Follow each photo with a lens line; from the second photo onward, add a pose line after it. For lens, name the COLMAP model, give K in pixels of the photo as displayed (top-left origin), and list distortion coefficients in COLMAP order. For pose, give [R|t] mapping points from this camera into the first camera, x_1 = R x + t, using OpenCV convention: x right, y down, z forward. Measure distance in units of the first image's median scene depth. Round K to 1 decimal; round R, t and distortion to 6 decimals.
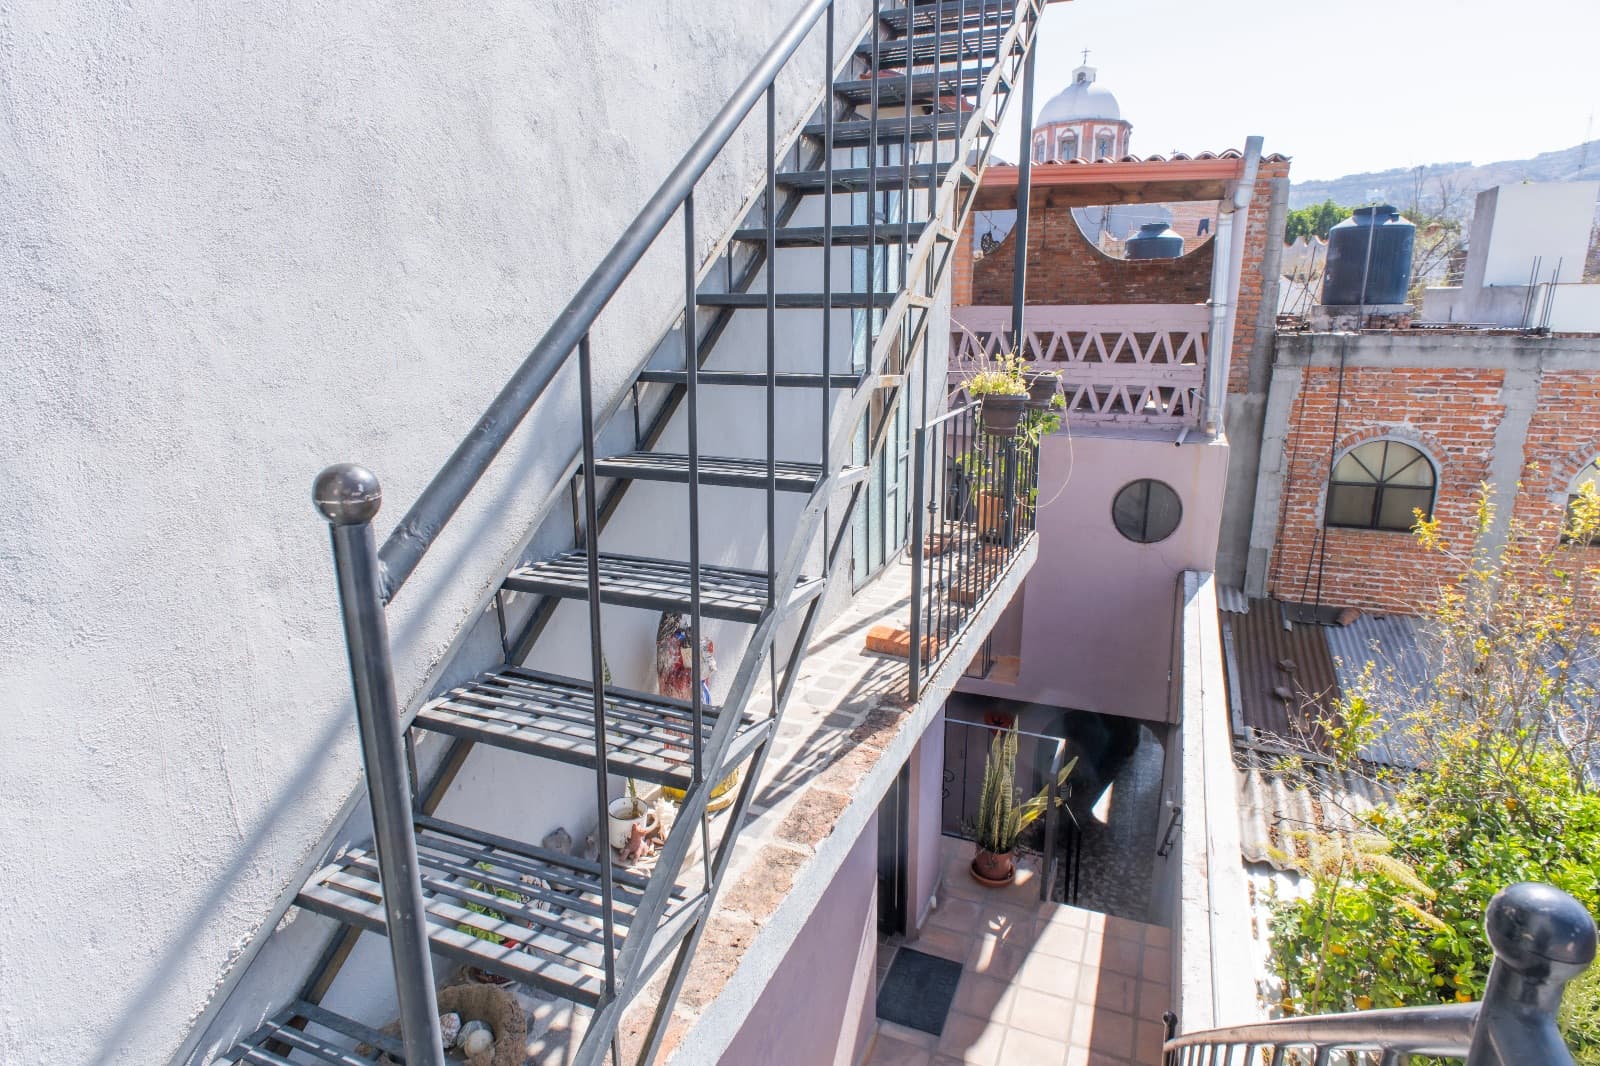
lens RADIAL K [[907.3, 0, 795.2], [0, 907.3, 510.2], [0, 0, 1]] dist [-0.000439, -0.002549]
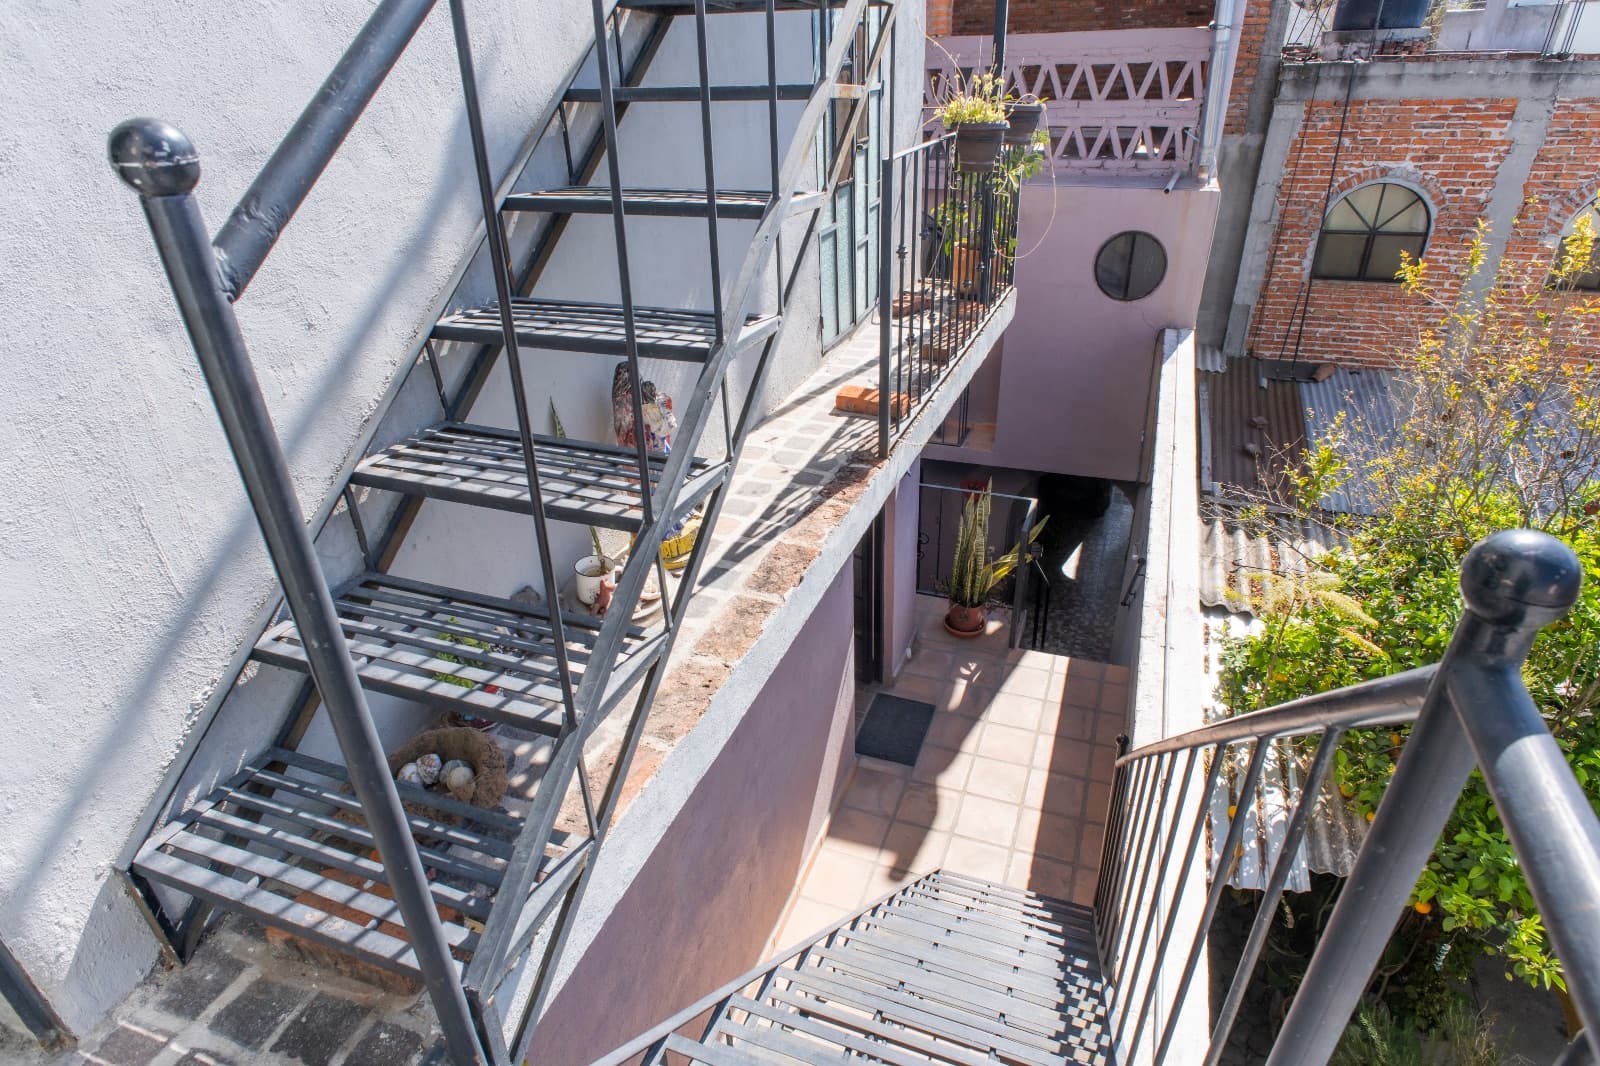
lens RADIAL K [[903.5, 0, 802.7], [0, 903.5, 523.6], [0, 0, 1]] dist [-0.001492, -0.004719]
pose [[0.999083, -0.036273, 0.022762, 0.012238], [0.029508, 0.968335, 0.247903, 0.023714], [-0.031034, -0.247004, 0.968518, 0.022789]]
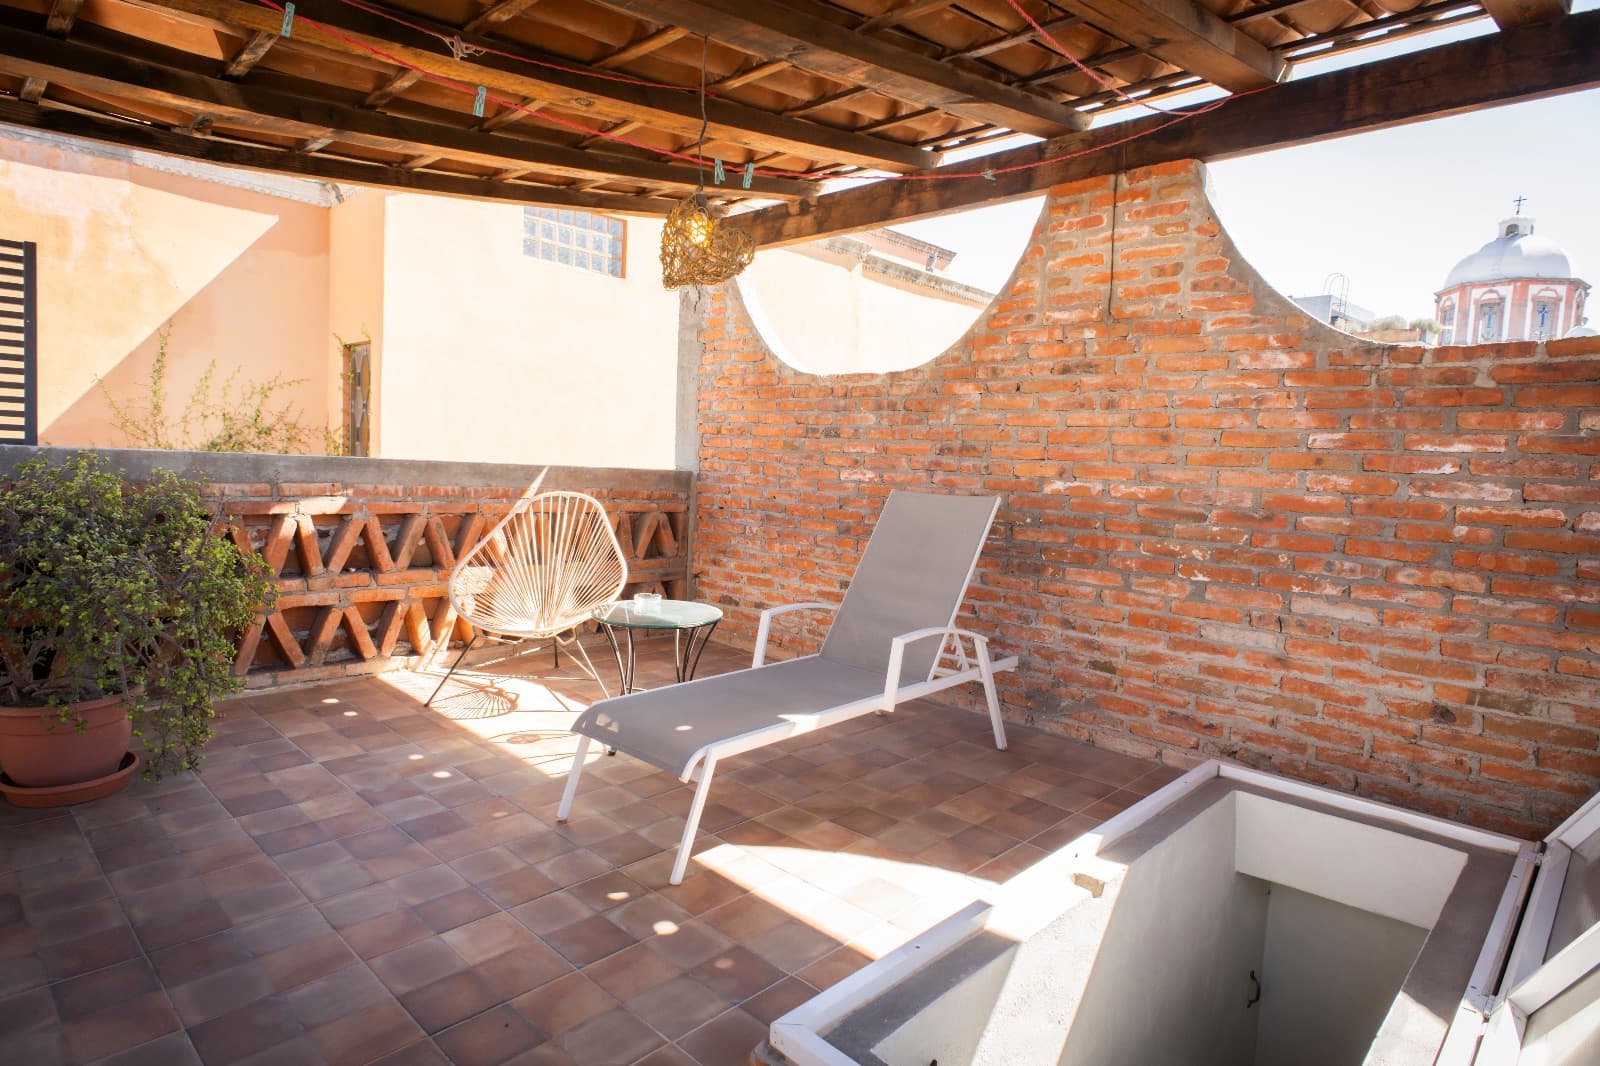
lens RADIAL K [[903.5, 0, 802.7], [0, 903.5, 523.6], [0, 0, 1]] dist [-0.001492, -0.004719]
pose [[0.928762, 0.078372, -0.362296, 0.257256], [-0.138505, 0.979972, -0.143077, -0.144874], [0.343827, 0.183065, 0.921016, 0.617464]]
